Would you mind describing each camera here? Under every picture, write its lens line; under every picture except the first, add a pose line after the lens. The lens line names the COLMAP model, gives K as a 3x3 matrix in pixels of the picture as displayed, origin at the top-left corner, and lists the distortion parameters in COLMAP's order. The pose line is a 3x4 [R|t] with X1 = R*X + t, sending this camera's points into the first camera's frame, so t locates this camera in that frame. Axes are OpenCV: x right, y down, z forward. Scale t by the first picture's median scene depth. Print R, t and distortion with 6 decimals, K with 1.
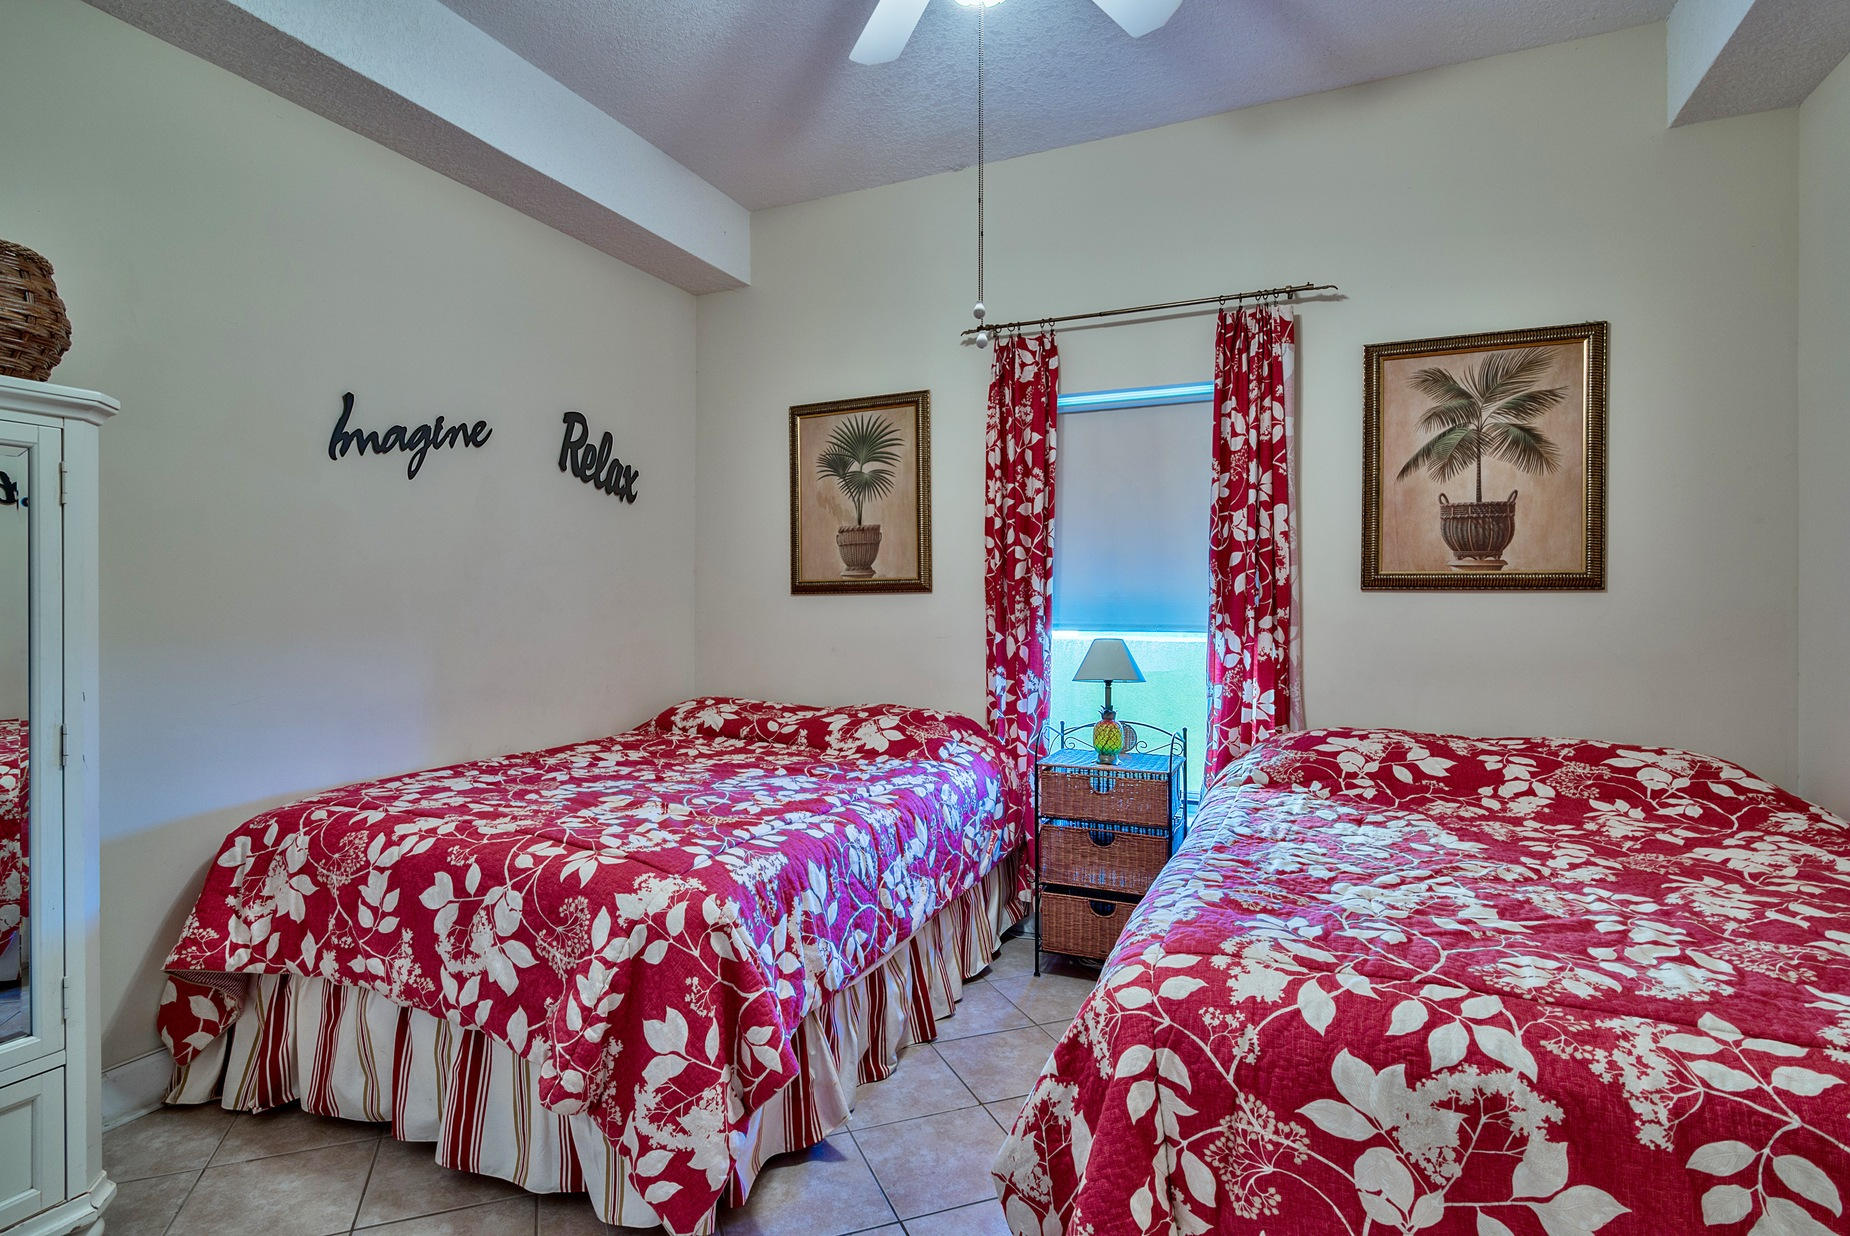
lens RADIAL K [[935.8, 0, 912.7], [0, 935.8, 618.7], [0, 0, 1]] dist [-0.006141, 0.000093]
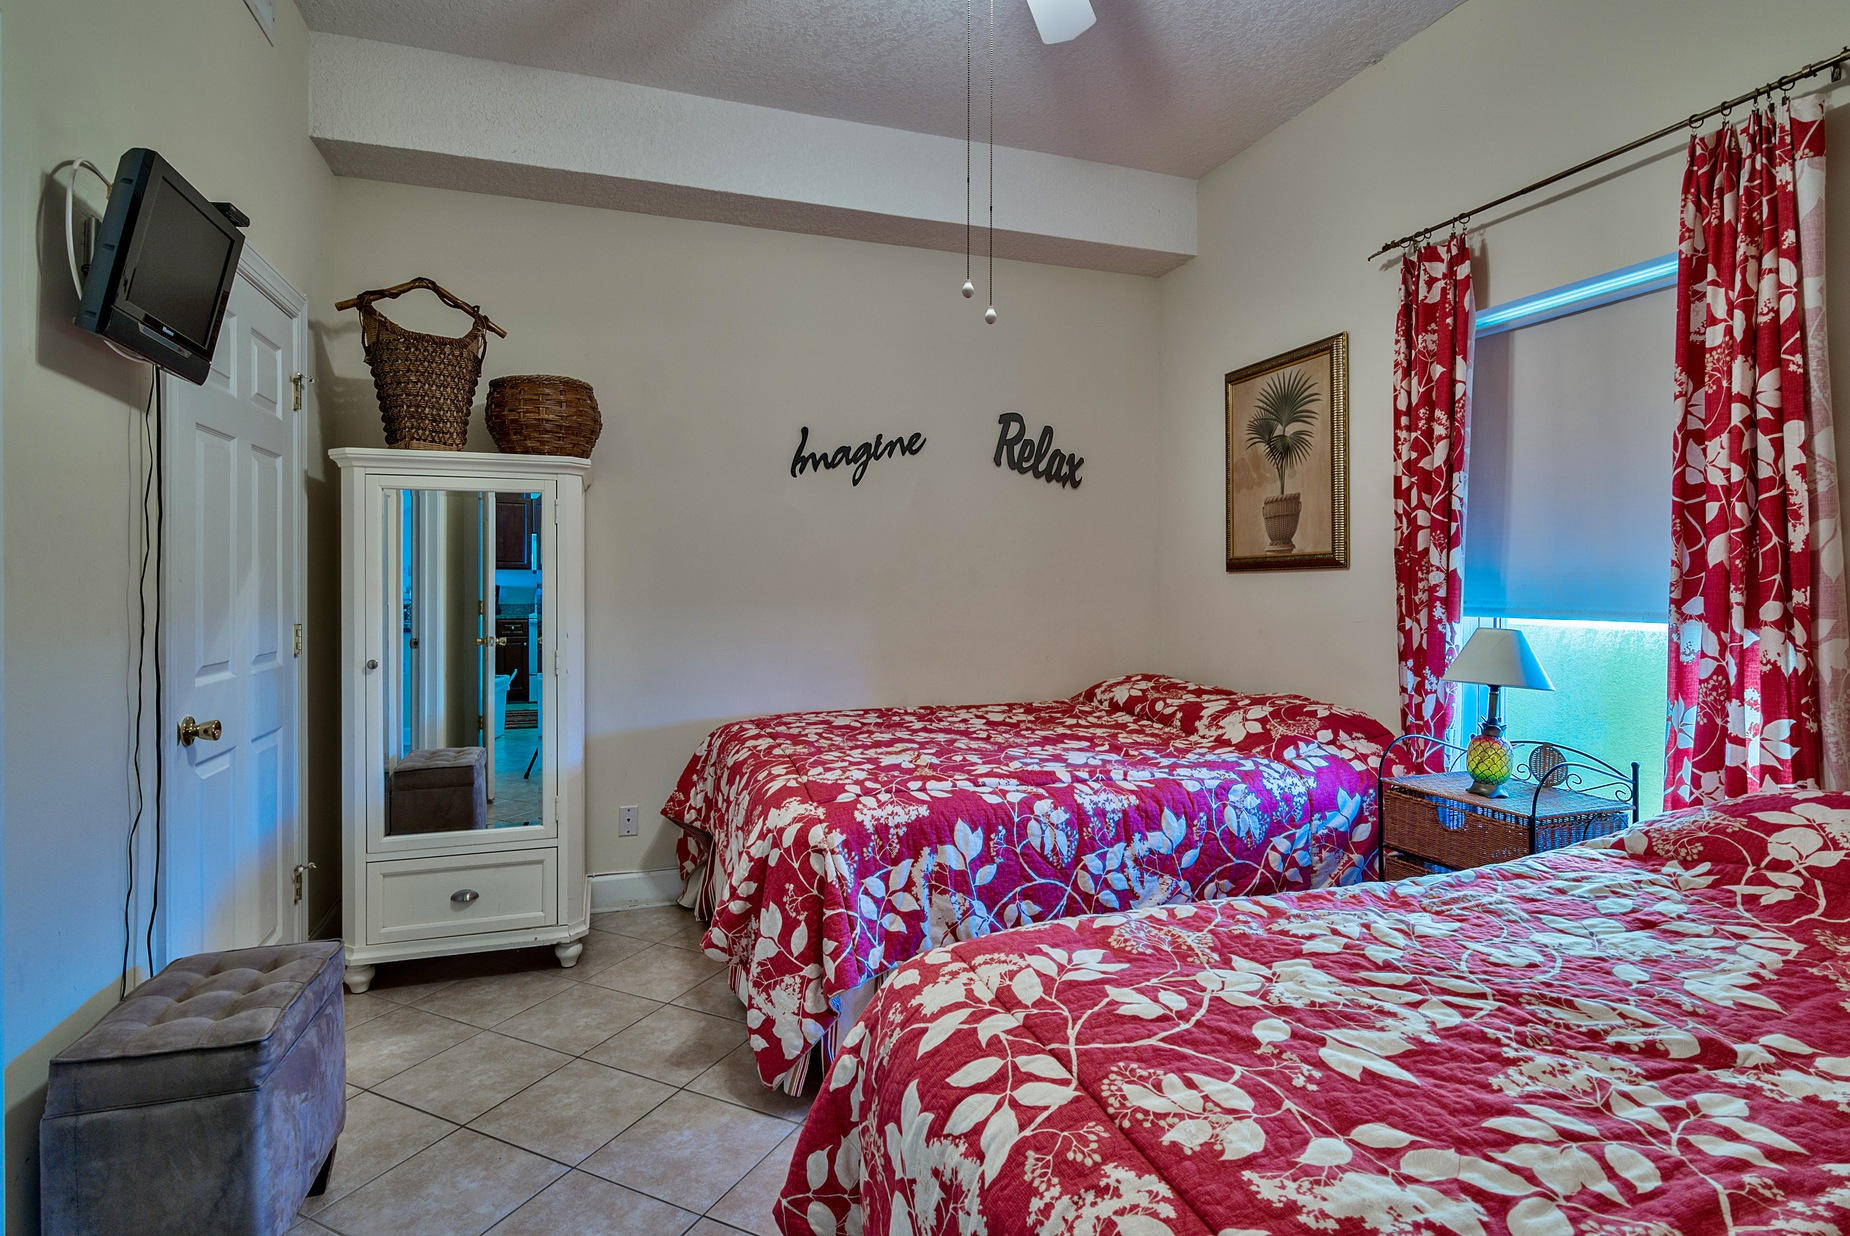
lens RADIAL K [[935.8, 0, 913.7], [0, 935.8, 598.6], [0, 0, 1]] dist [-0.006141, 0.000093]
pose [[0.689132, 0.013276, -0.724514, 0.441070], [-0.012384, 0.999902, 0.006544, -0.001611], [0.724530, 0.004463, 0.689229, 0.152234]]
